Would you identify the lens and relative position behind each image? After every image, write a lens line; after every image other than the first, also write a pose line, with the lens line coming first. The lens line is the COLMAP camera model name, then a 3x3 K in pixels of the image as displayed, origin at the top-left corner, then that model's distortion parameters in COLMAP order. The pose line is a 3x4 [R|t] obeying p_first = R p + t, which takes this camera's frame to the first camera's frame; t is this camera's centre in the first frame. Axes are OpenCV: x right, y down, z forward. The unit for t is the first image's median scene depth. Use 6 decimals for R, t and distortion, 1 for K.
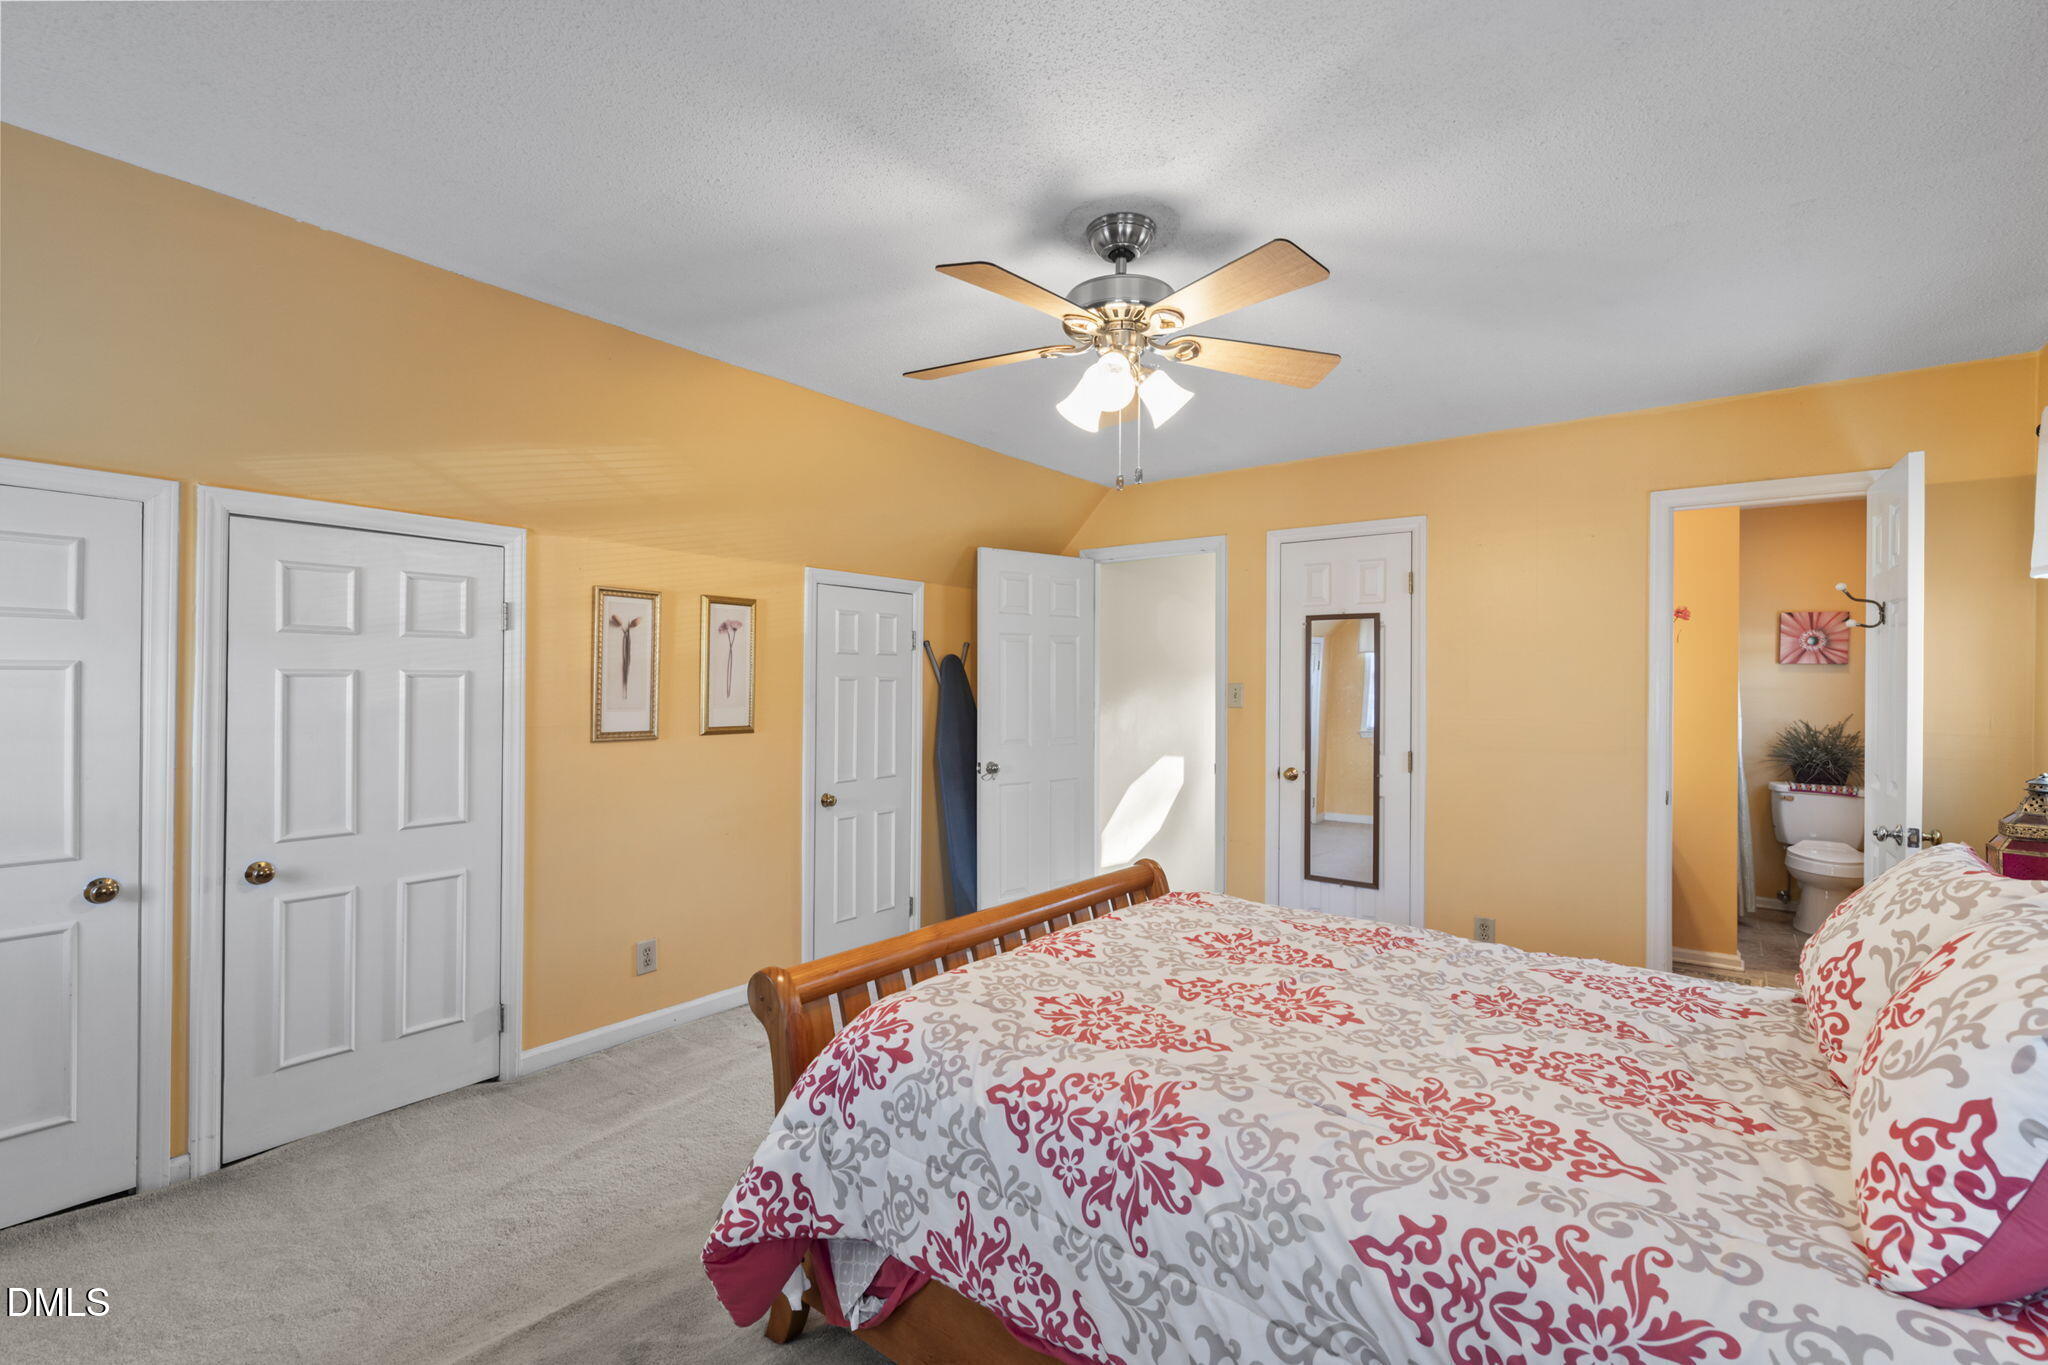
lens RADIAL K [[890.7, 0, 1032.1], [0, 890.7, 681.4], [0, 0, 1]] dist [-0.000061, -0.000099]
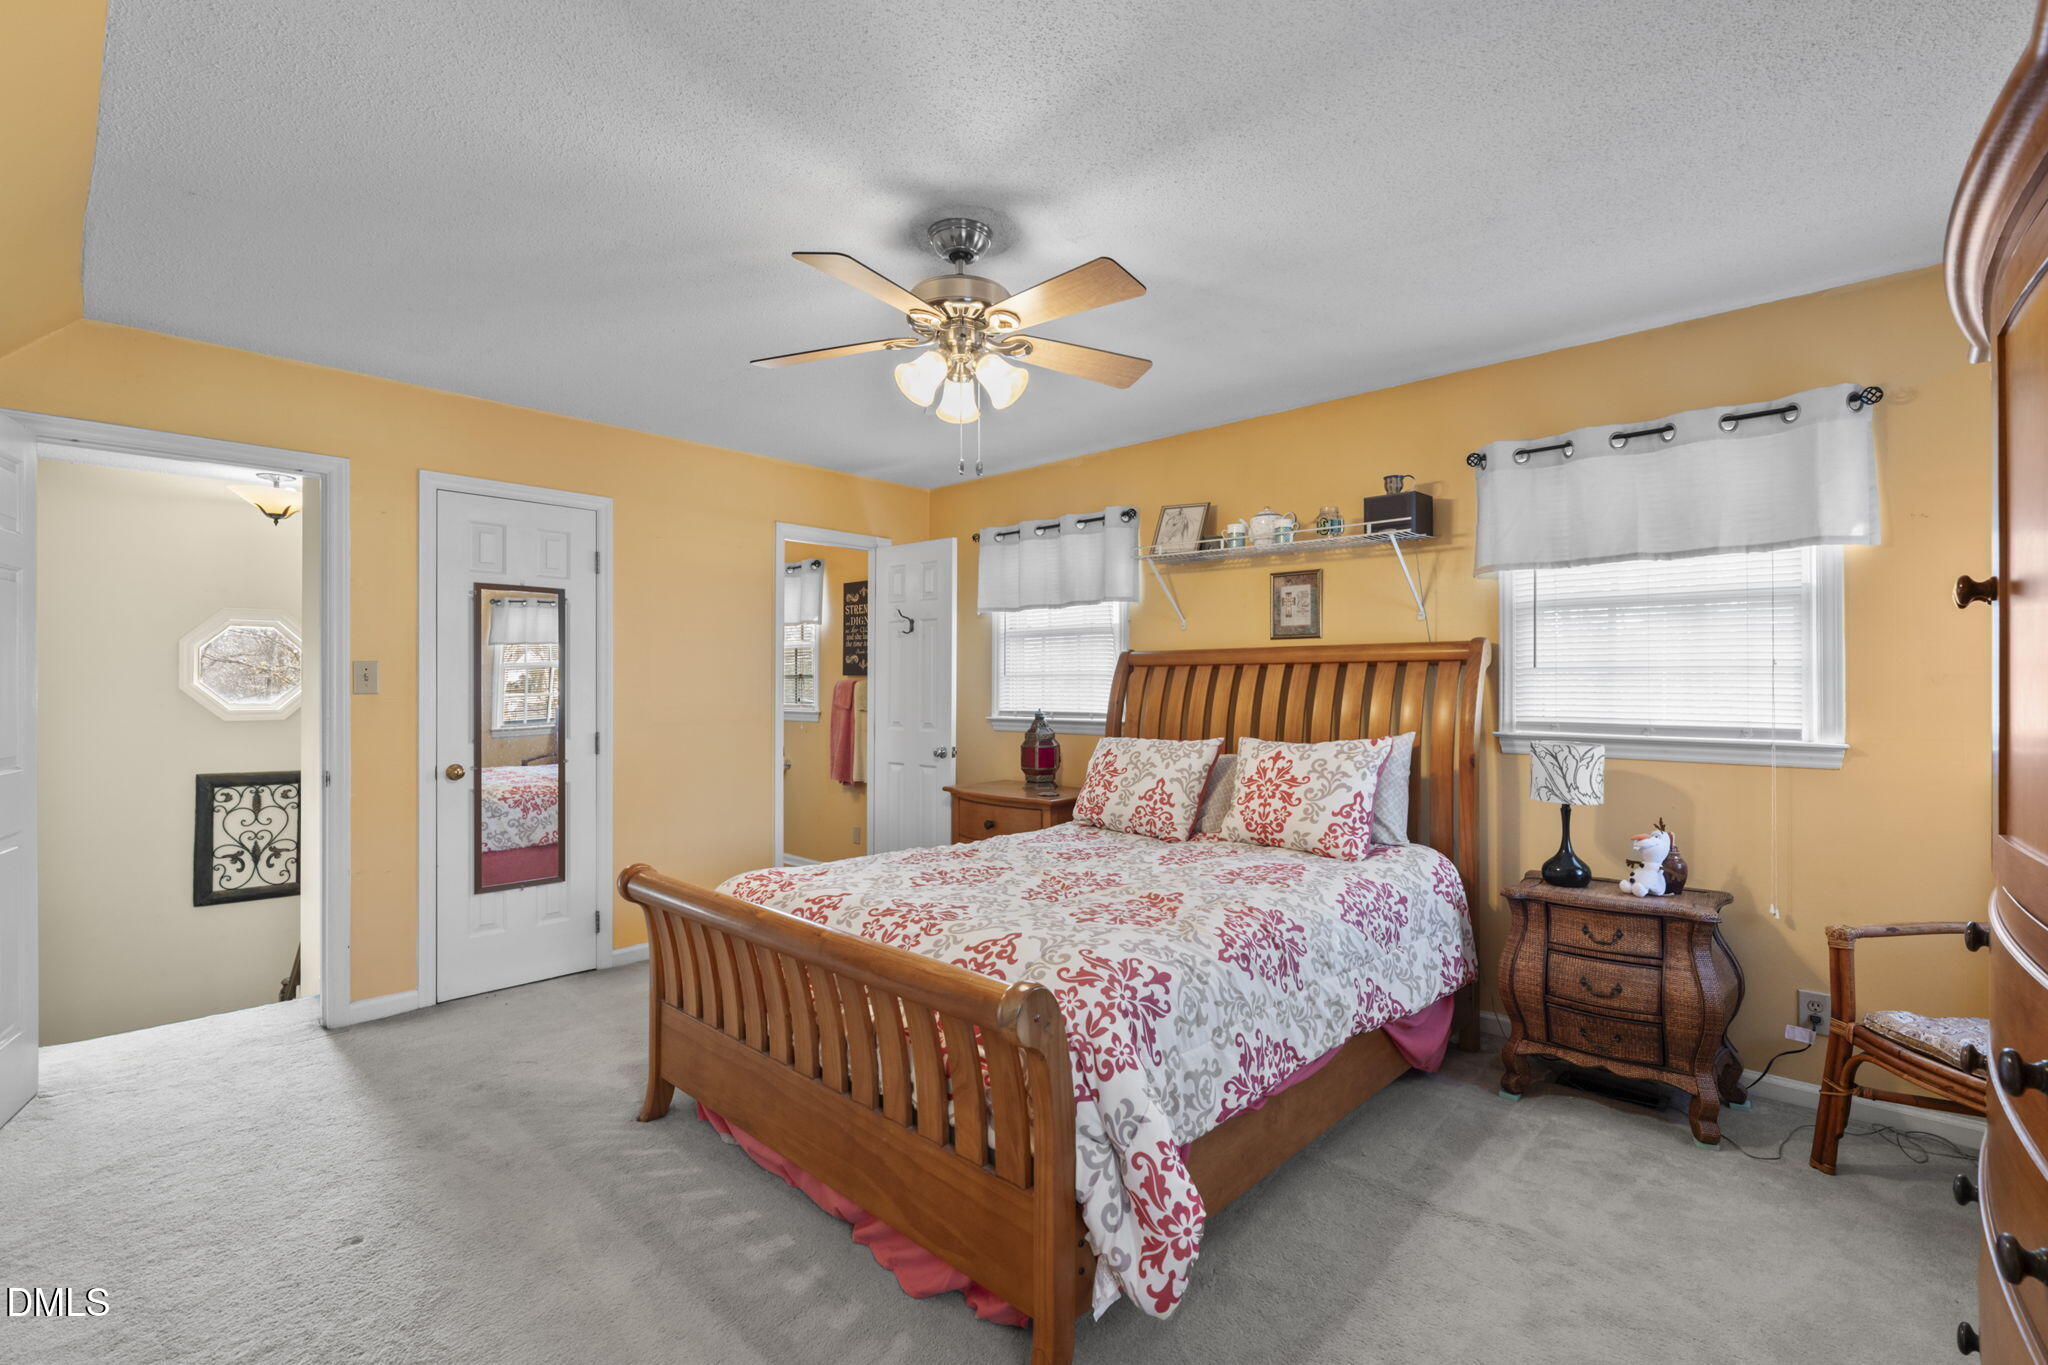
lens RADIAL K [[890.7, 0, 1032.1], [0, 890.7, 681.4], [0, 0, 1]] dist [-0.000061, -0.000099]
pose [[0.127977, -0.002374, 0.991774, -1.220798], [-0.002047, 0.999994, 0.002658, 0.043611], [-0.991775, -0.002370, 0.127971, 0.976738]]
